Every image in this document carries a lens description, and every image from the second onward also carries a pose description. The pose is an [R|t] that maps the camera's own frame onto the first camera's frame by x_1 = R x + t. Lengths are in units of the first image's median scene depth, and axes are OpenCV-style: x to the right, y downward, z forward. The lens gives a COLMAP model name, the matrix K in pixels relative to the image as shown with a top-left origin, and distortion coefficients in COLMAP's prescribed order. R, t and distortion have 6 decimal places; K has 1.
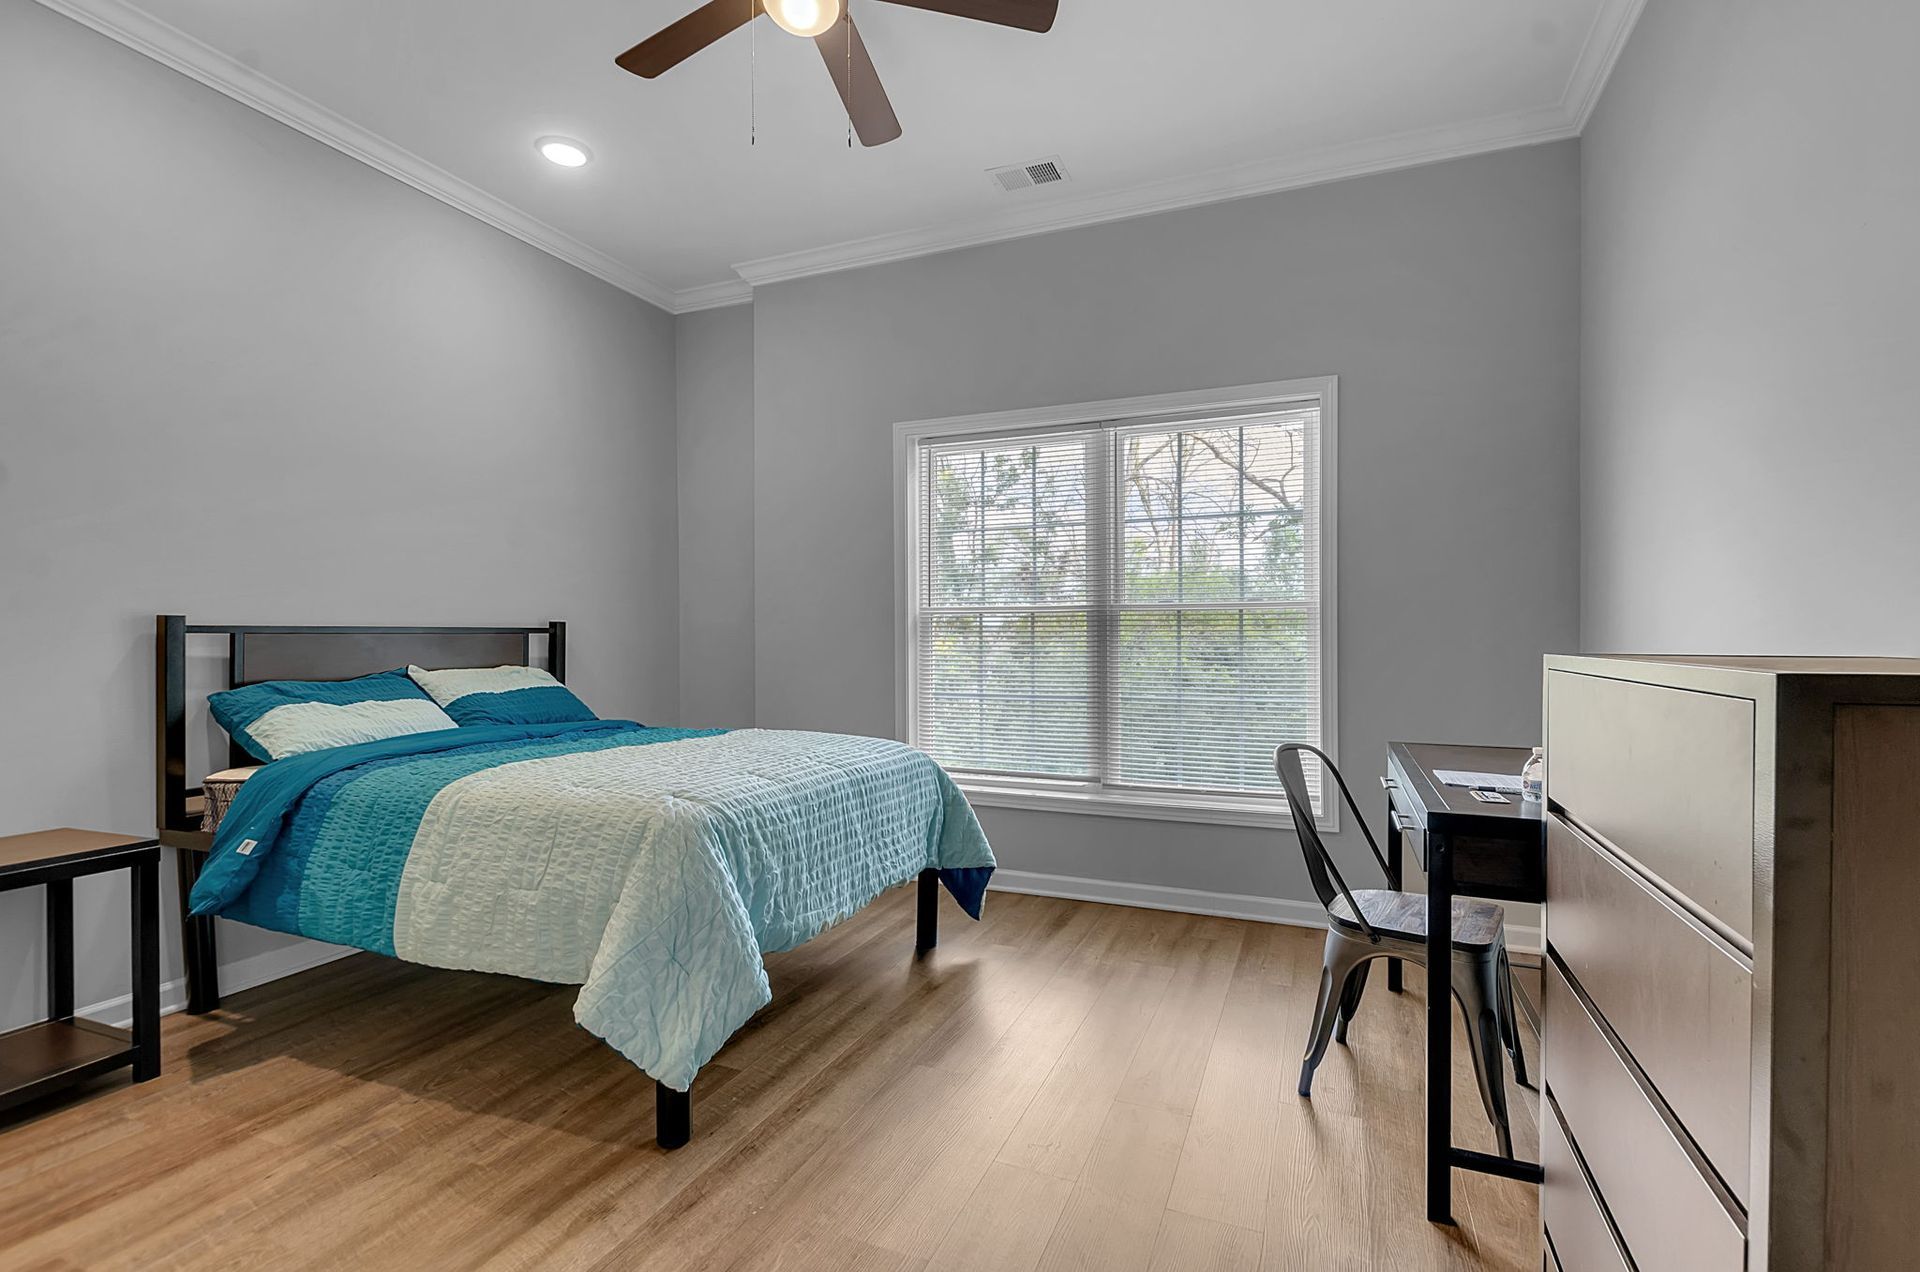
lens RADIAL K [[837.0, 0, 979.6], [0, 837.0, 631.2], [0, 0, 1]] dist [0.009504, -0.004095]
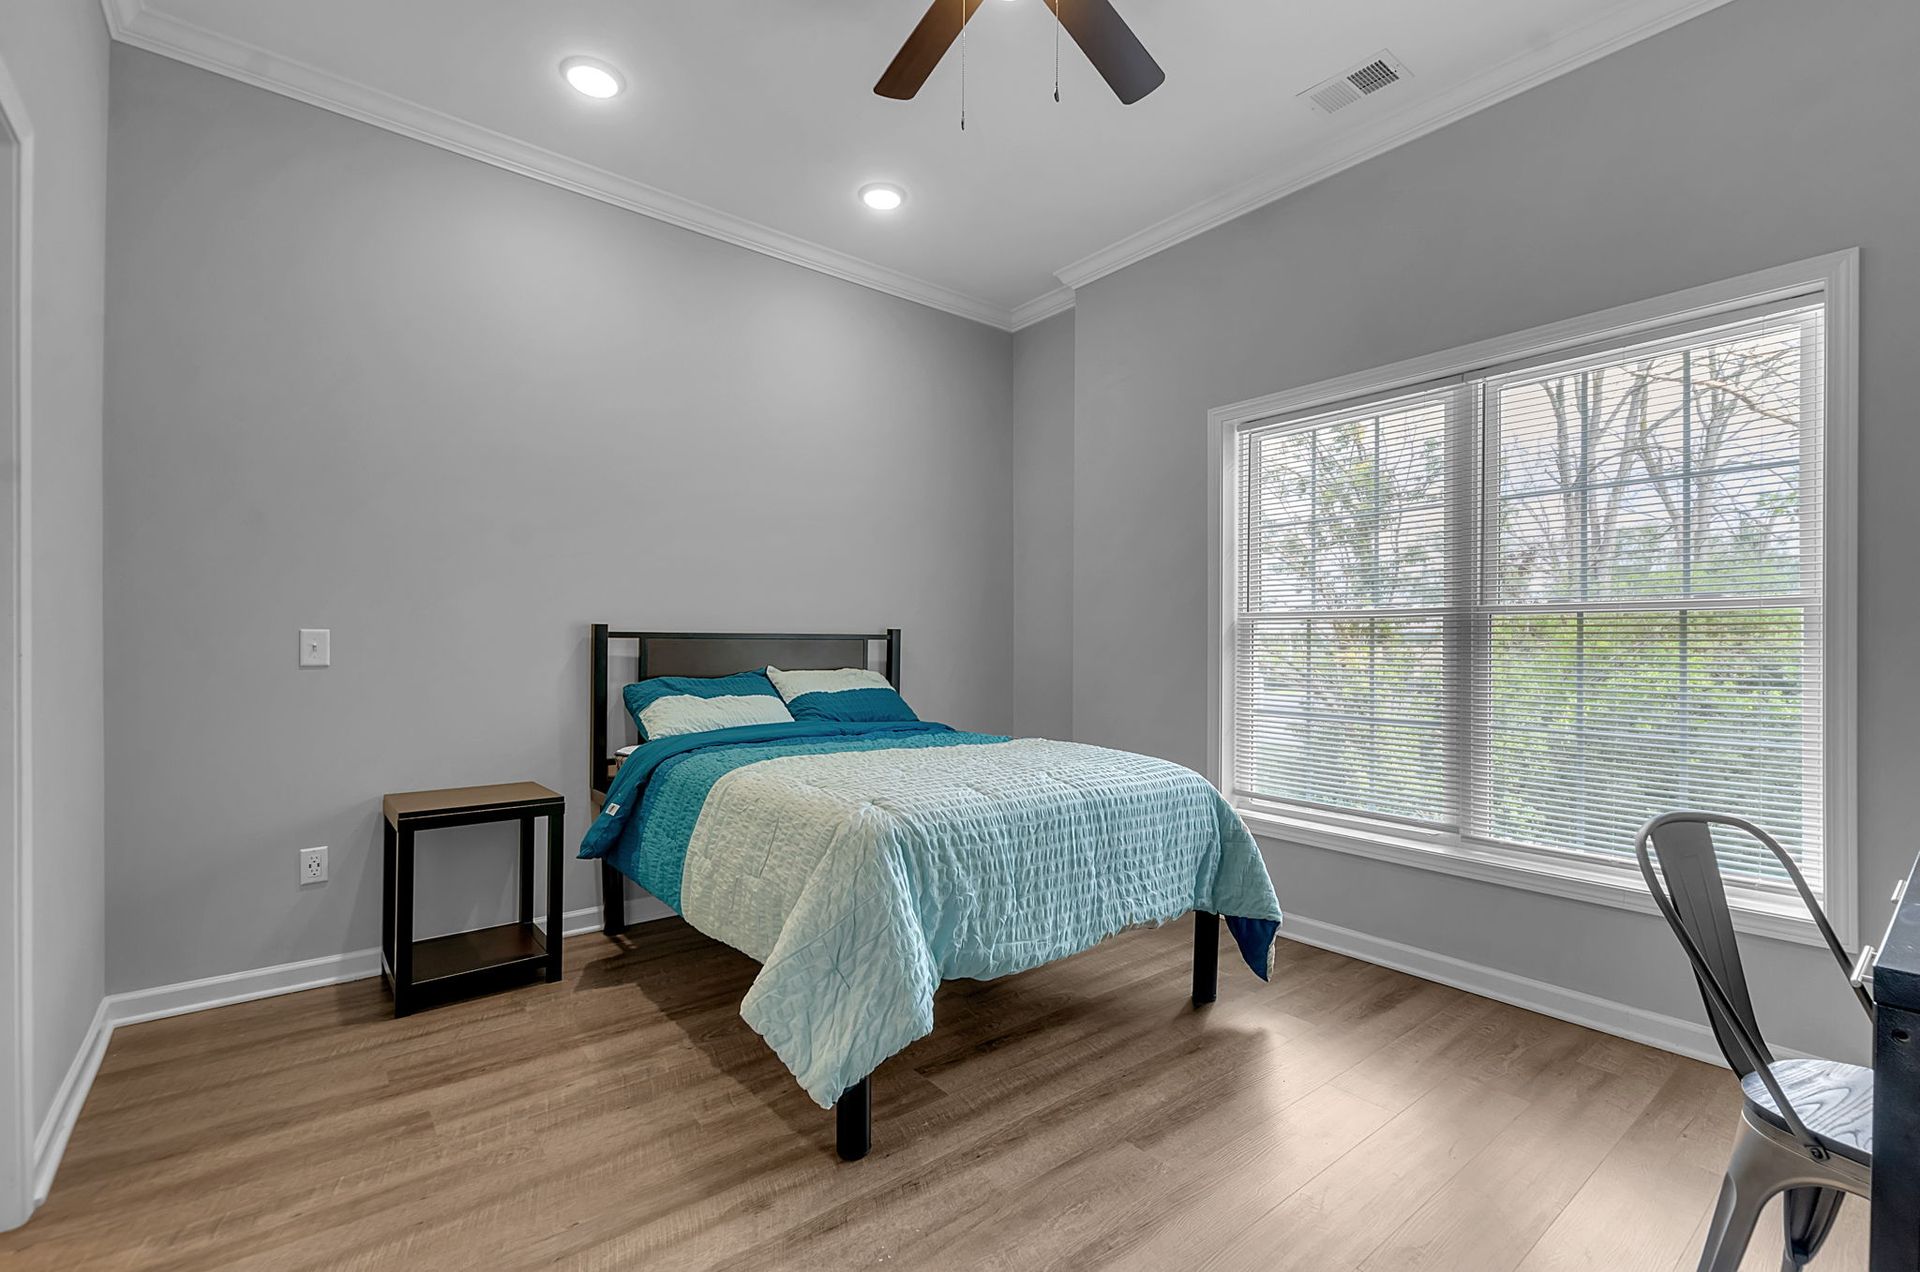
lens RADIAL K [[837.0, 0, 962.4], [0, 837.0, 637.1], [0, 0, 1]] dist [0.009504, -0.004095]
pose [[0.883983, 0.004068, -0.467501, 0.134755], [-0.005363, 0.999985, -0.001440, 0.000375], [0.467488, 0.003780, 0.883991, 0.117413]]
